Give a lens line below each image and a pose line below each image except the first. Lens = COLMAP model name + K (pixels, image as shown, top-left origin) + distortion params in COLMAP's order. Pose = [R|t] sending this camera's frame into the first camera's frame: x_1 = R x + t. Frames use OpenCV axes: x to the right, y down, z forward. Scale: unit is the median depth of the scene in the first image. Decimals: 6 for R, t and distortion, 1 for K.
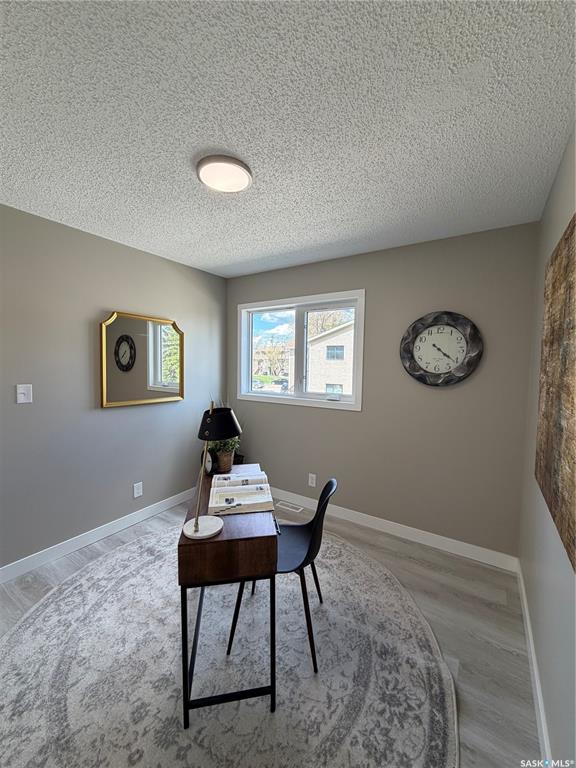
lens RADIAL K [[306.3, 0, 288.7], [0, 306.3, 384.0], [0, 0, 1]] dist [0.001068, -0.000110]
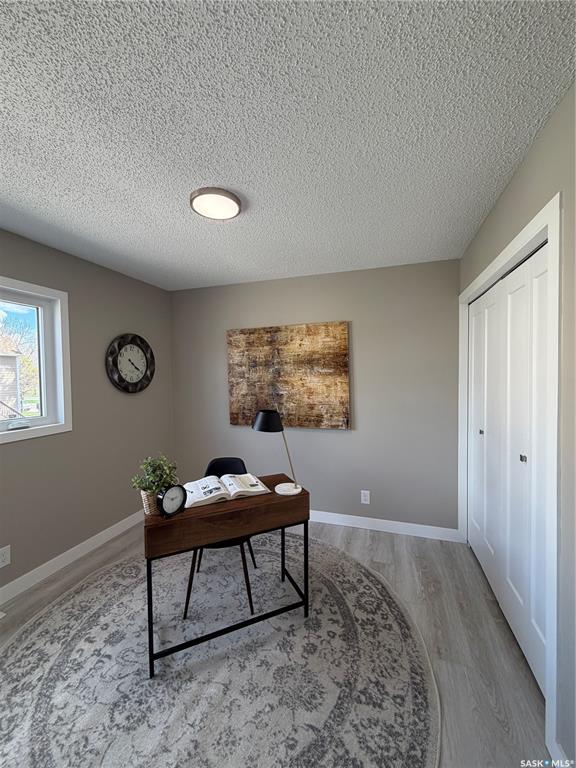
lens RADIAL K [[306.3, 0, 286.4], [0, 306.3, 387.8], [0, 0, 1]] dist [0.001068, -0.000110]
pose [[-0.253863, -0.052457, 0.965817, -0.894489], [0.074384, 0.994512, 0.073567, -0.060077], [-0.964376, 0.090518, -0.248568, 0.718784]]
